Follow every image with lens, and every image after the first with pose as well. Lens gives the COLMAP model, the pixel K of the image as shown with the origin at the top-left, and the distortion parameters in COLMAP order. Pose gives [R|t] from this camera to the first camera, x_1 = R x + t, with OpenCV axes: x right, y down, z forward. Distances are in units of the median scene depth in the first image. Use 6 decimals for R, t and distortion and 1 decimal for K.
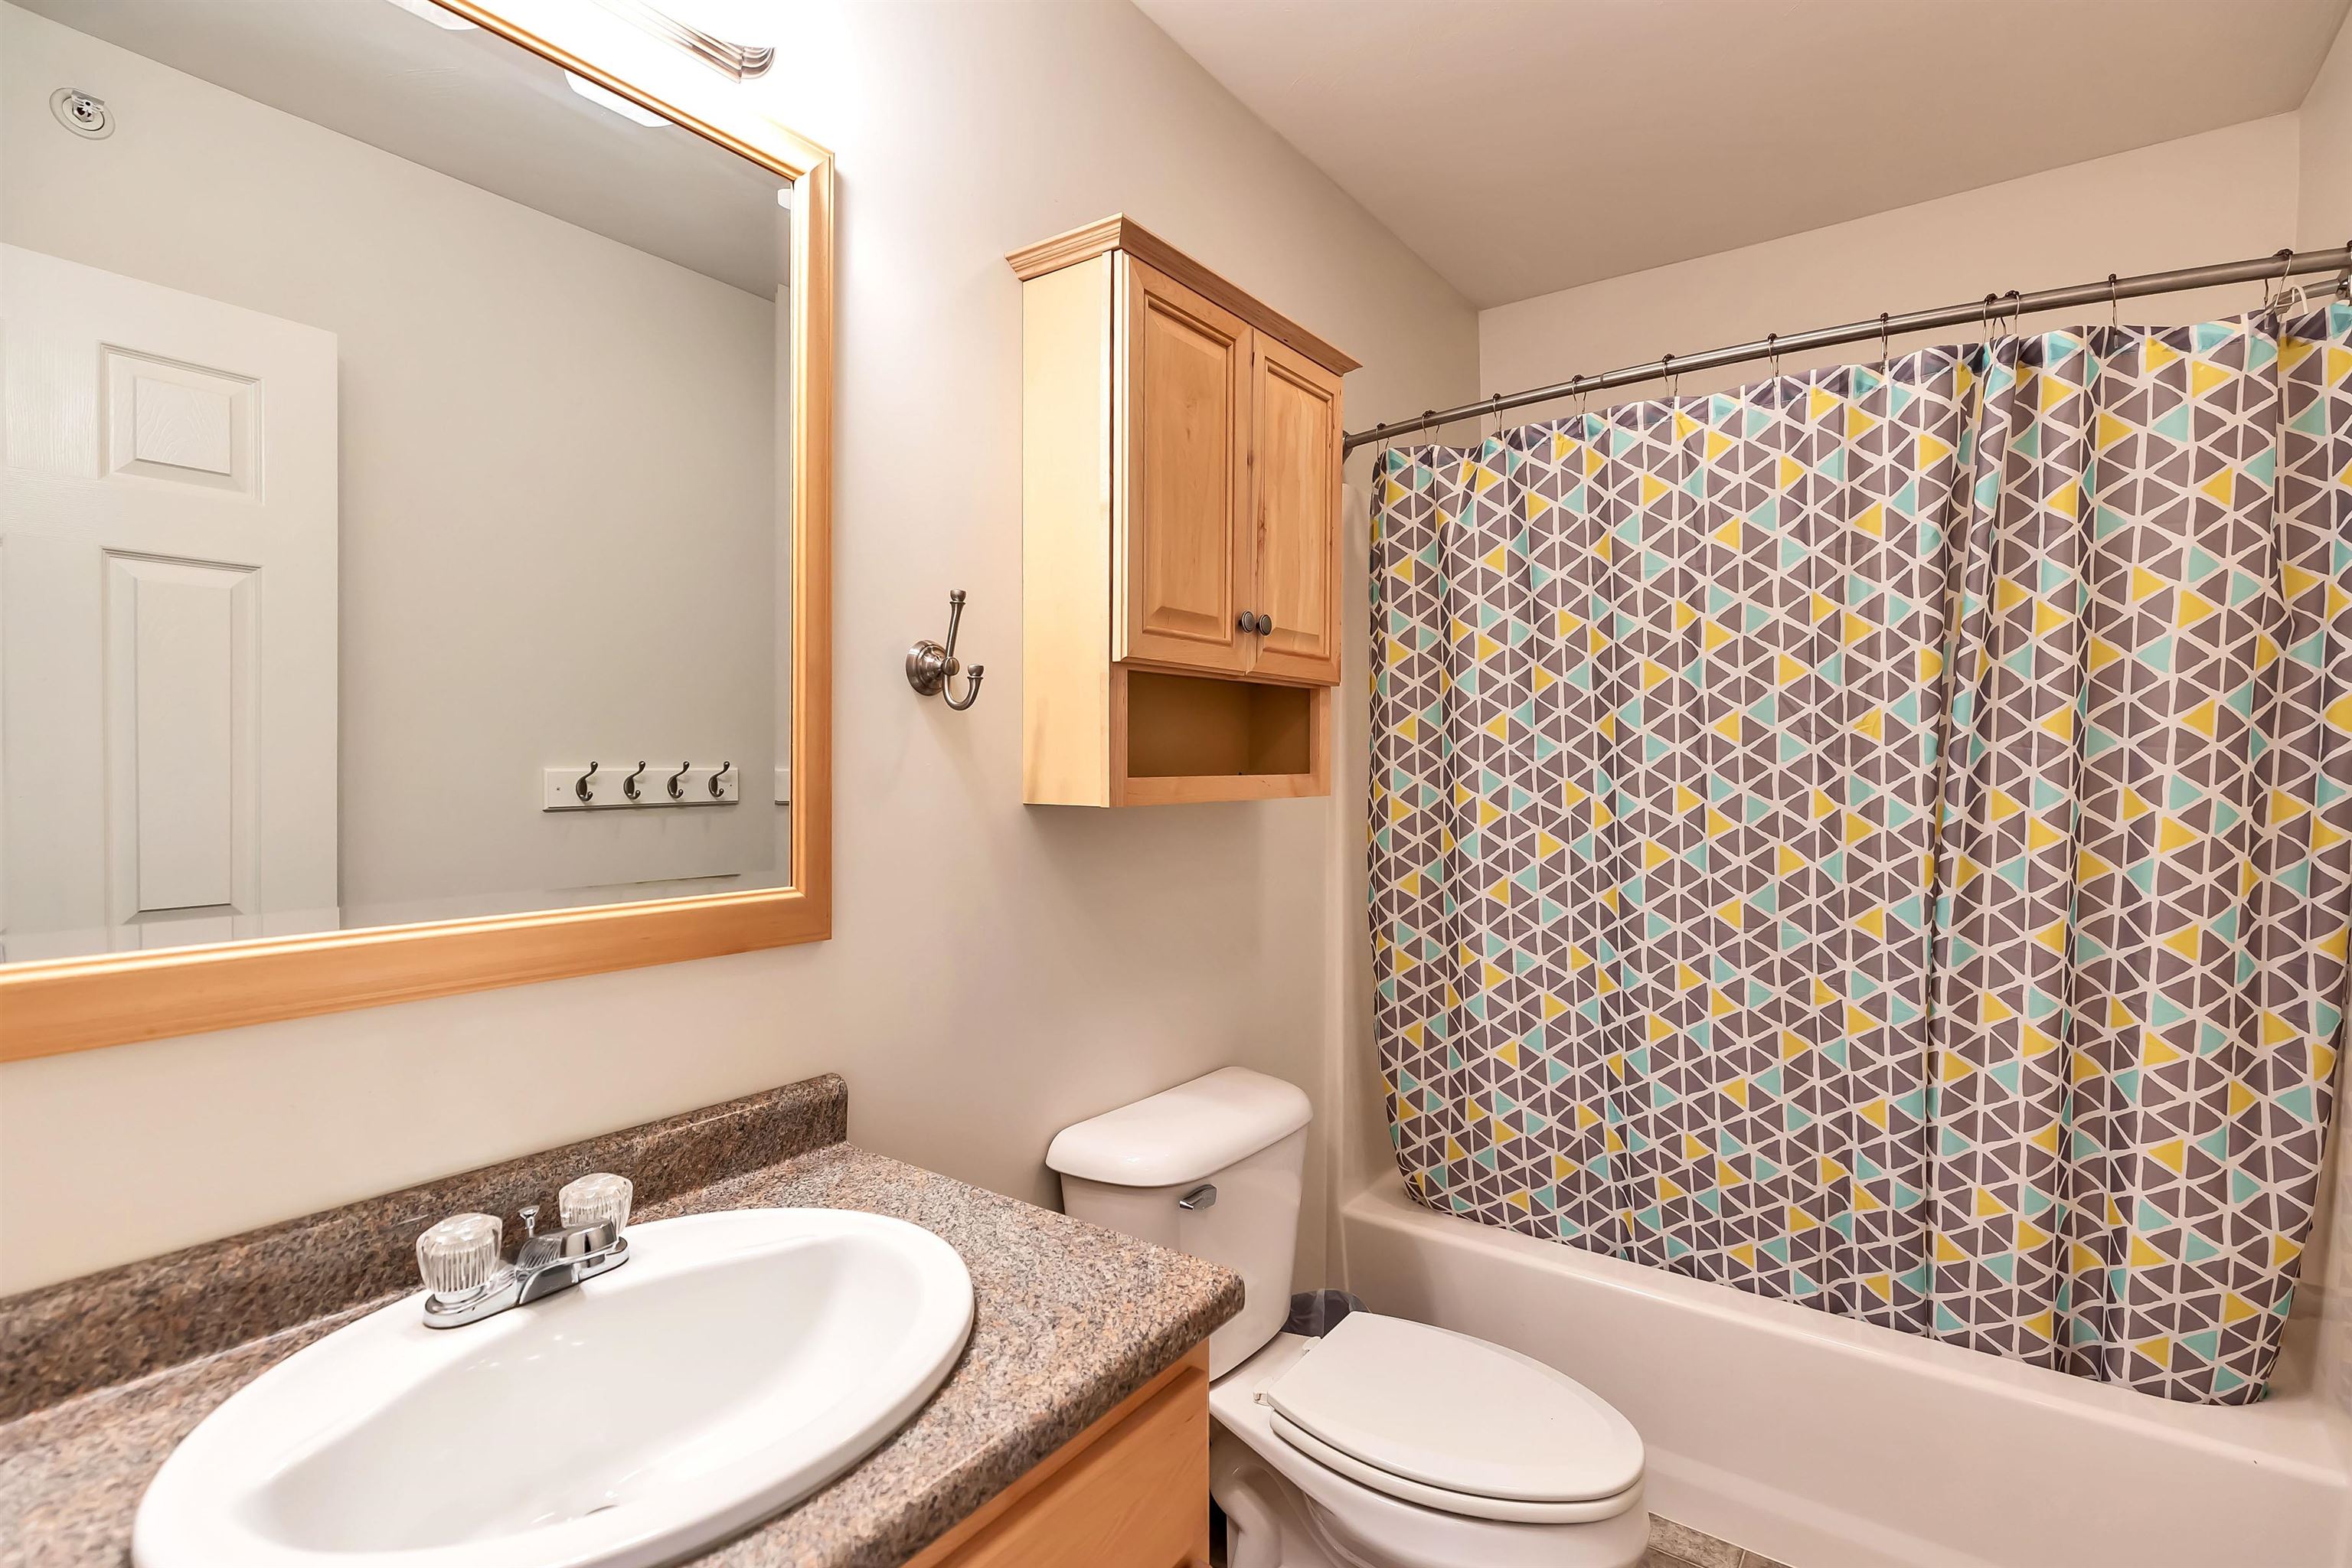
lens RADIAL K [[1081.5, 0, 1225.8], [0, 1081.5, 777.3], [0, 0, 1]] dist [0.005690, -0.002551]
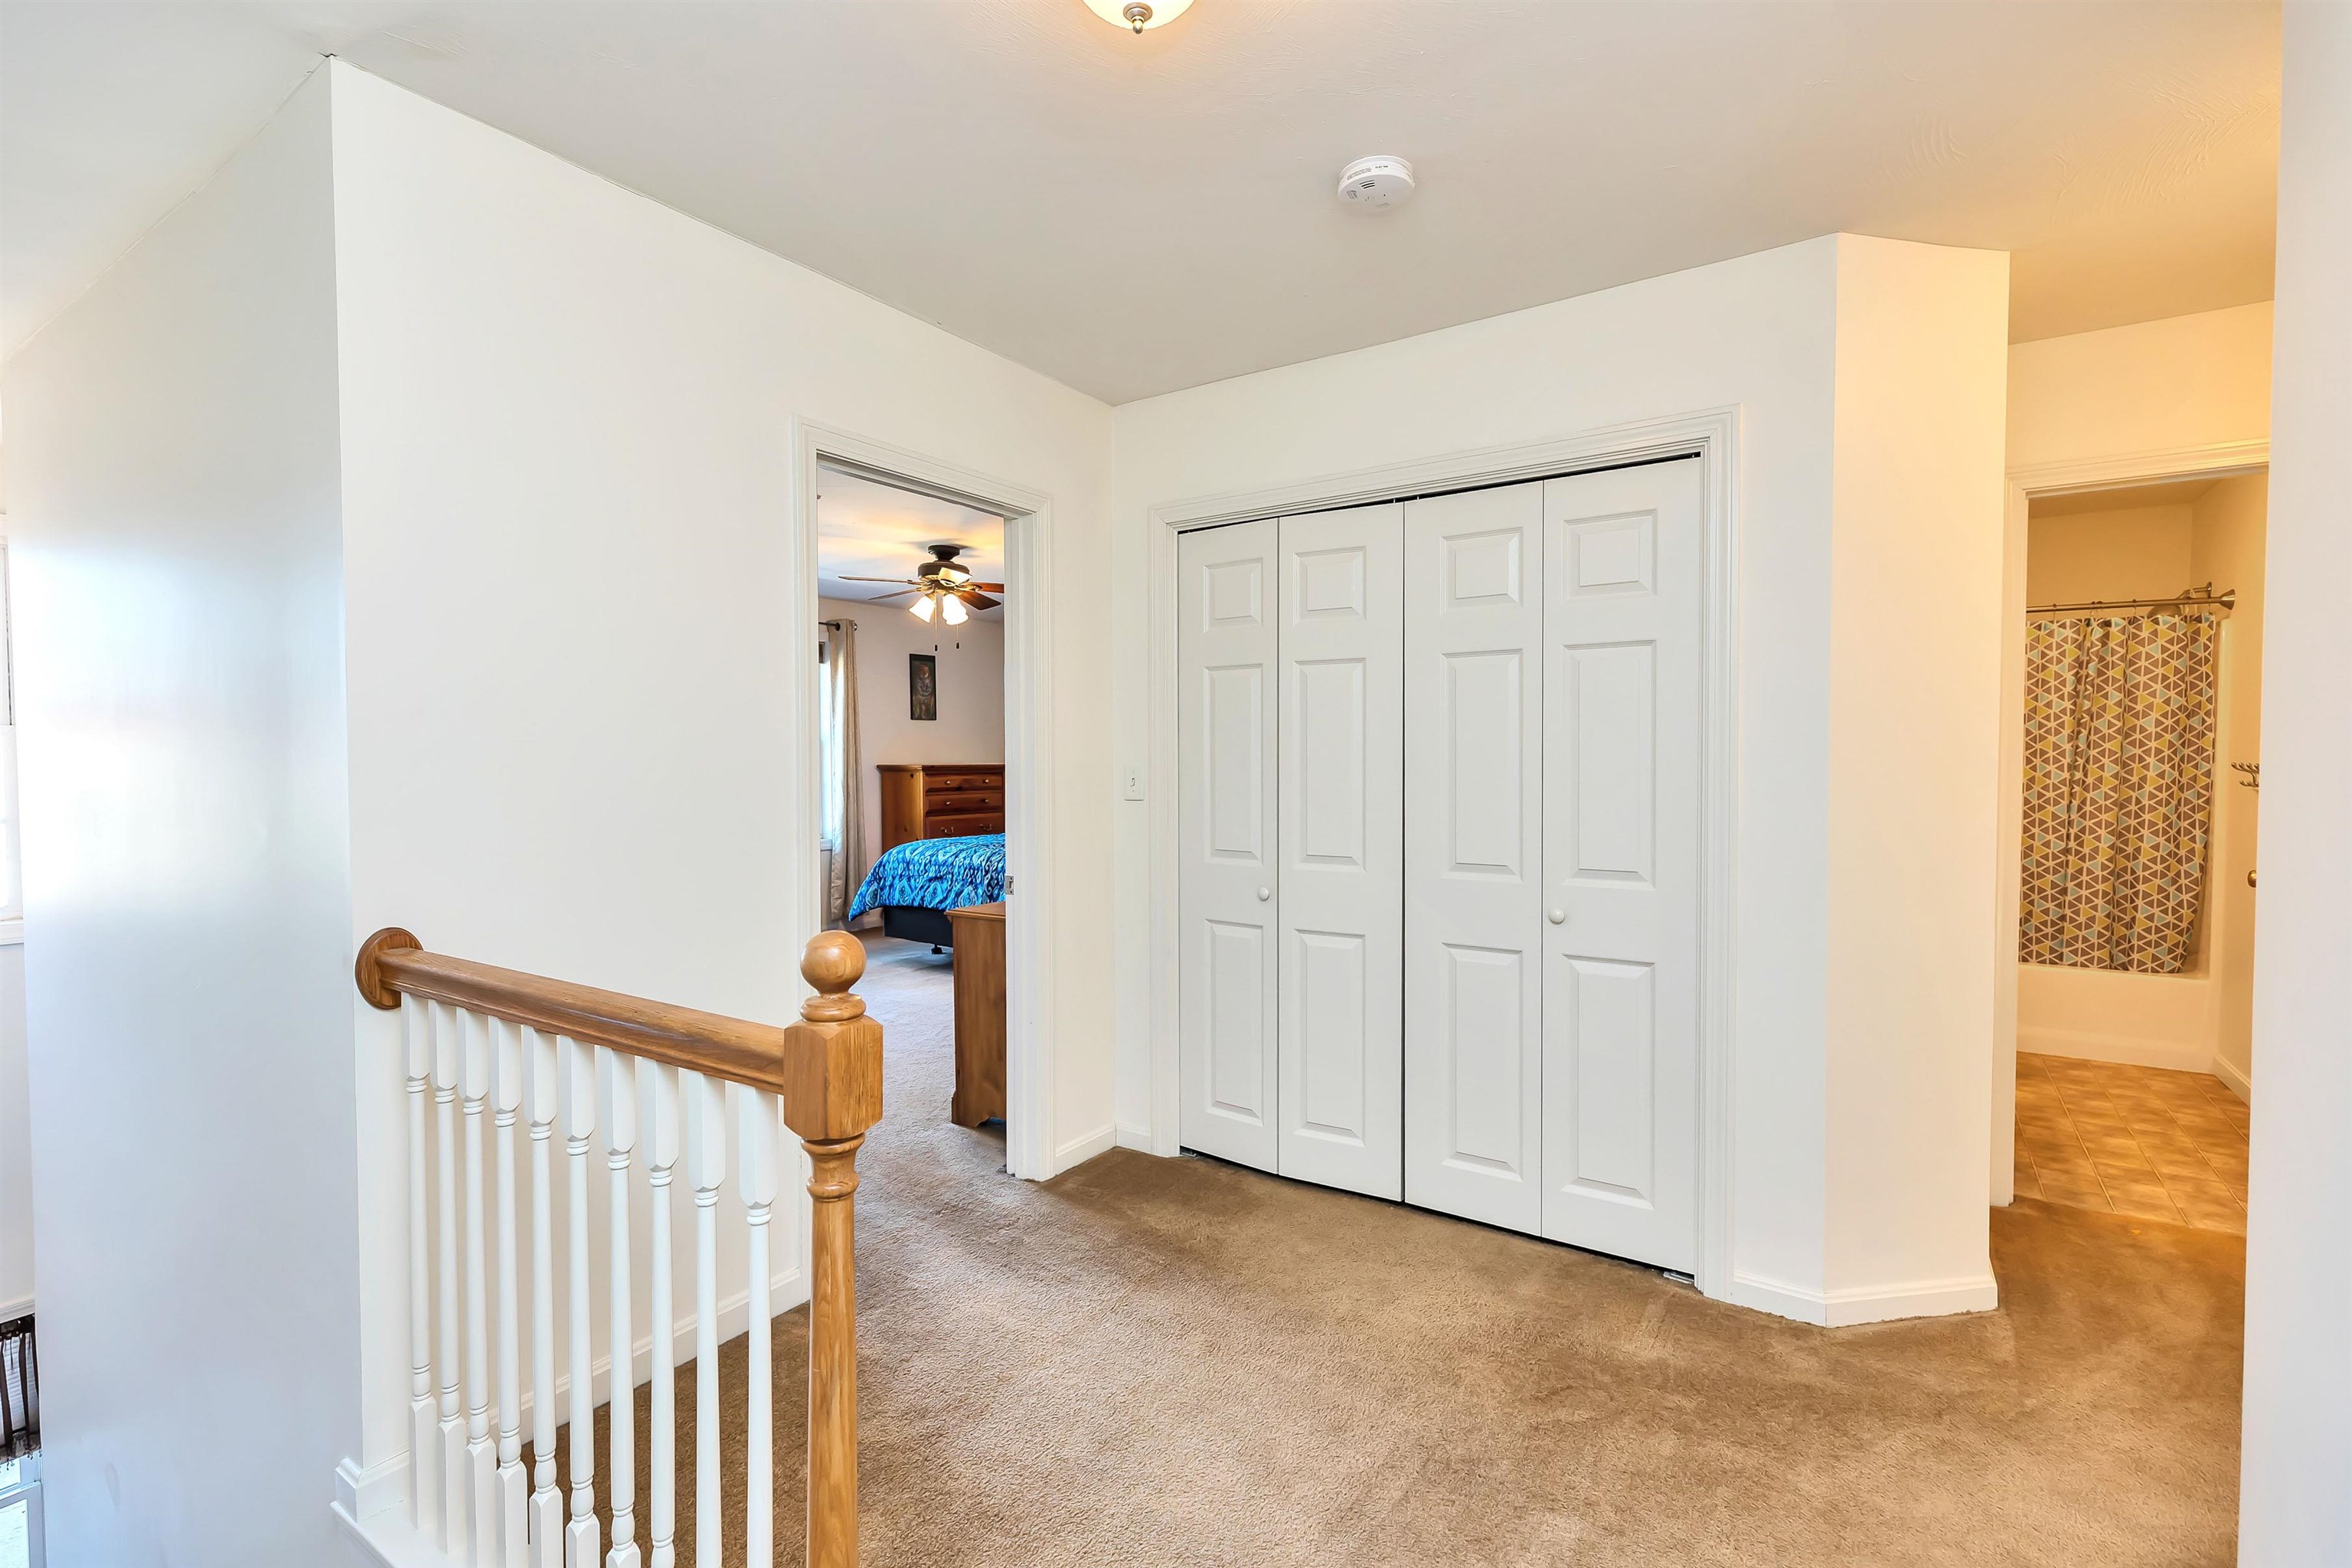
lens RADIAL K [[1081.5, 0, 1161.2], [0, 1081.5, 780.6], [0, 0, 1]] dist [0.005690, -0.002551]
pose [[0.999632, -0.004520, 0.026749, -1.938476], [0.004381, 0.999977, 0.005272, 0.022148], [-0.026772, -0.005152, 0.999628, -1.917583]]
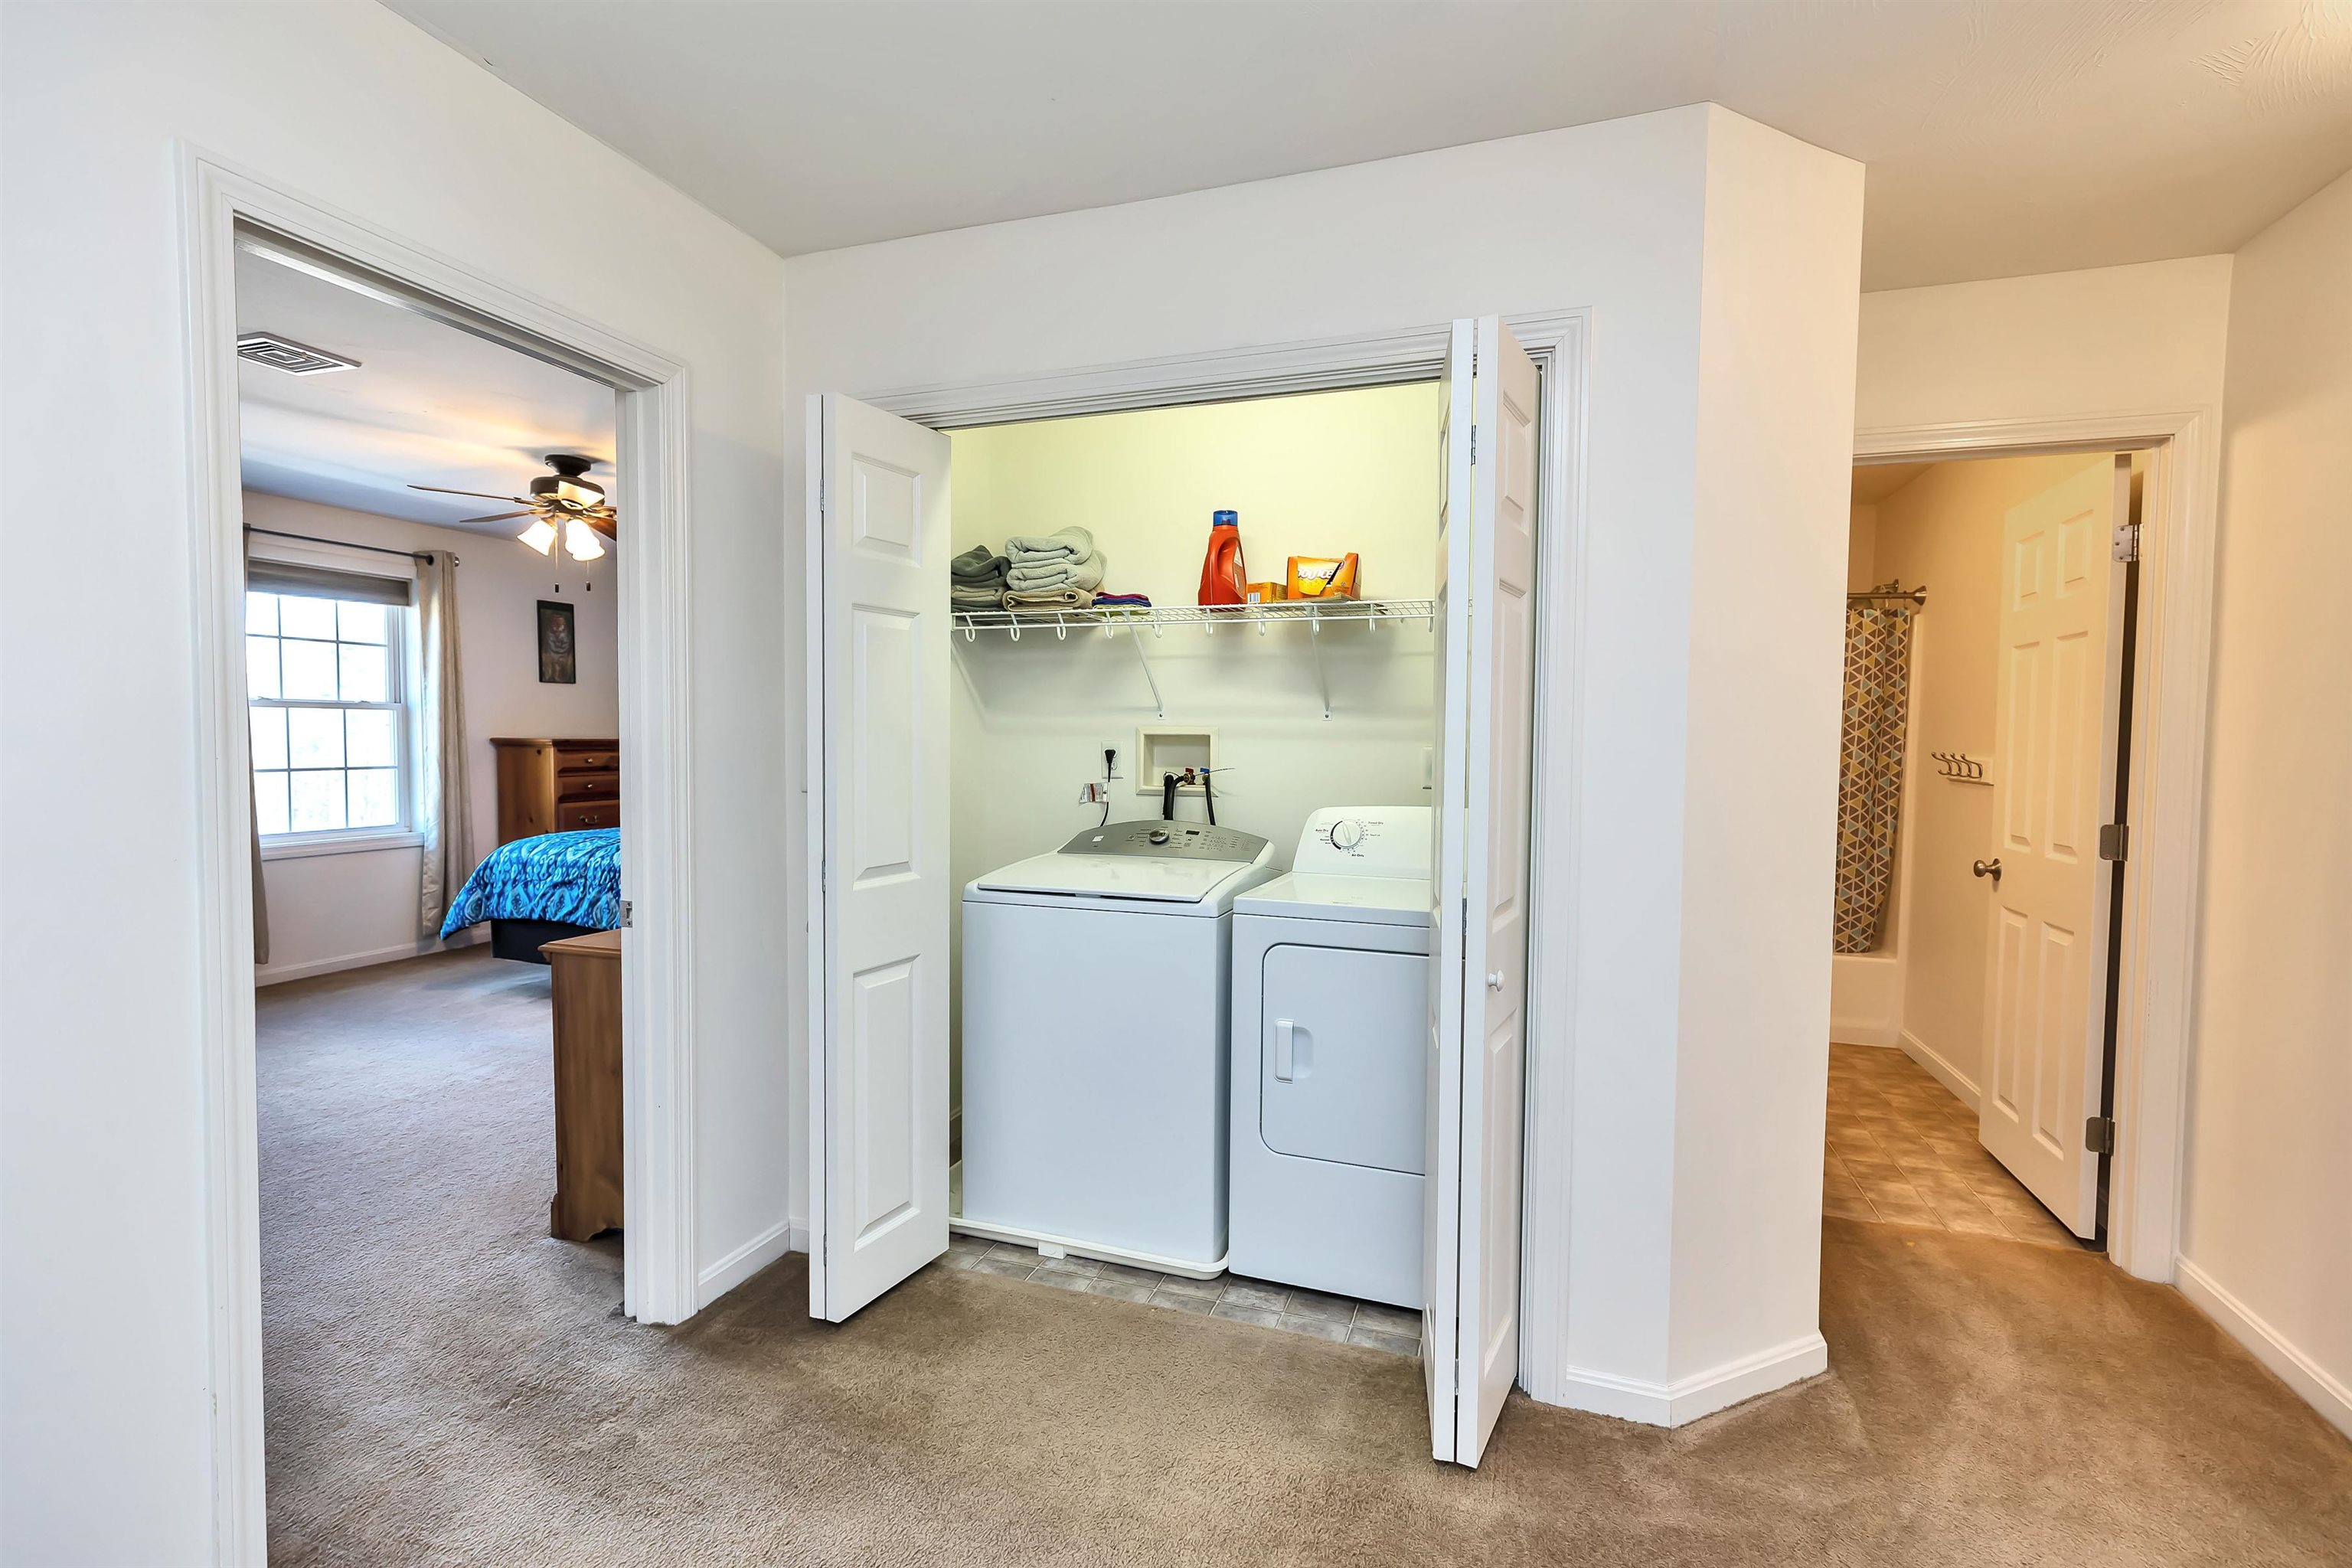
lens RADIAL K [[1081.5, 0, 1178.8], [0, 1081.5, 778.8], [0, 0, 1]] dist [0.005690, -0.002551]
pose [[0.954038, -0.004591, 0.299650, -1.892372], [-0.003397, 0.999653, 0.026132, 0.005517], [-0.299666, -0.025948, 0.953691, -1.377653]]
